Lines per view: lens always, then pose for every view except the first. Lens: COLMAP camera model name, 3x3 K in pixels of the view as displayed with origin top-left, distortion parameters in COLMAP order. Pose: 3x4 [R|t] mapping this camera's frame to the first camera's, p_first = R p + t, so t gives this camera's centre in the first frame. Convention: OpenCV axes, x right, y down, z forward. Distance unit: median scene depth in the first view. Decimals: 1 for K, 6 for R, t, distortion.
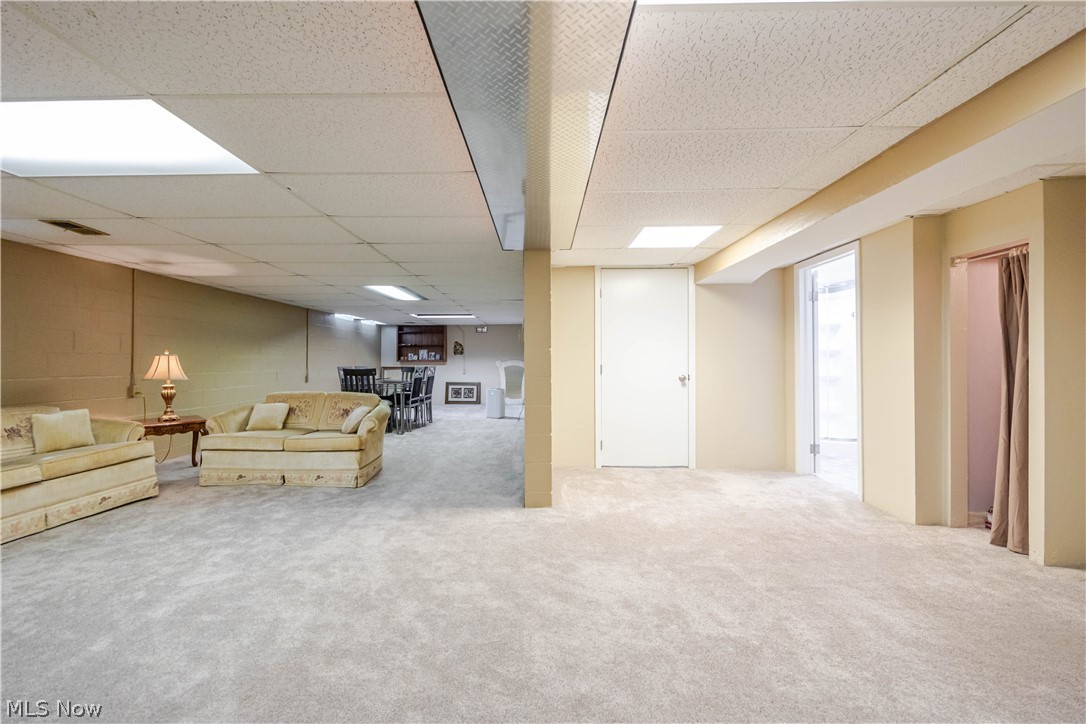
lens RADIAL K [[425.6, 0, 533.2], [0, 425.6, 357.5], [0, 0, 1]] dist [-0.003934, 0.000030]
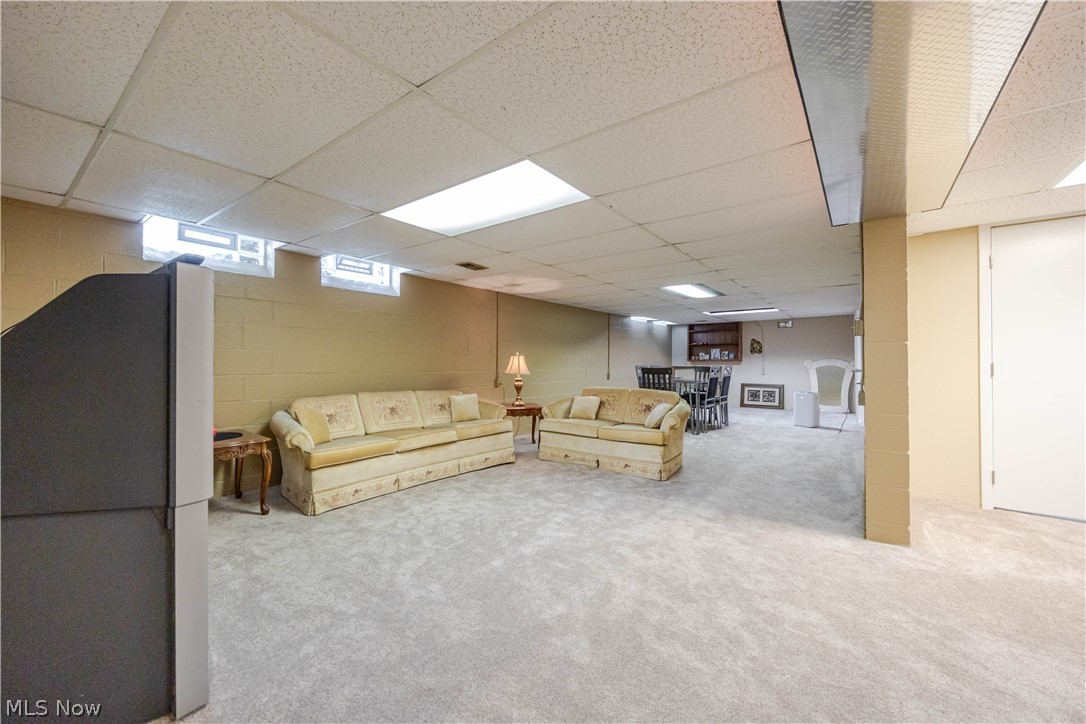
lens RADIAL K [[425.6, 0, 538.0], [0, 425.6, 357.5], [0, 0, 1]] dist [-0.003934, 0.000030]
pose [[0.803516, -0.006514, -0.595248, -0.038666], [0.006352, 0.999977, -0.002370, 0.004679], [0.595249, -0.001877, 0.803539, -0.020437]]
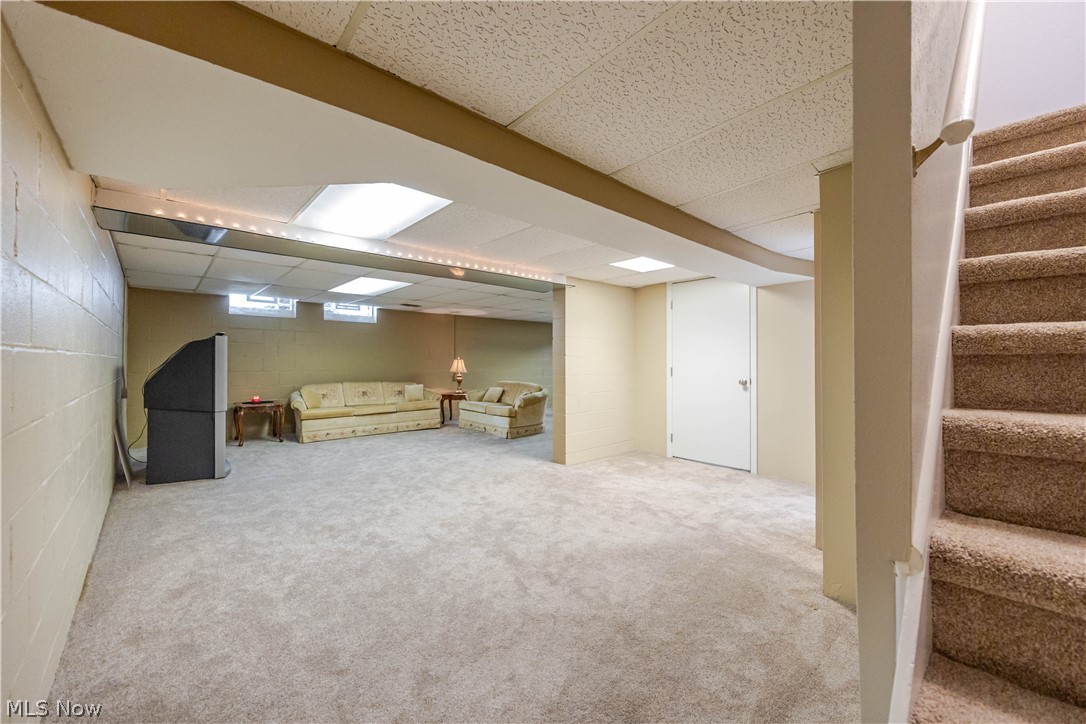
lens RADIAL K [[425.6, 0, 542.1], [0, 425.6, 357.5], [0, 0, 1]] dist [-0.003934, 0.000030]
pose [[0.678754, -0.003291, -0.734358, 1.033185], [0.006236, 0.999980, 0.001283, -0.019324], [0.734339, -0.005450, 0.678761, -0.047780]]
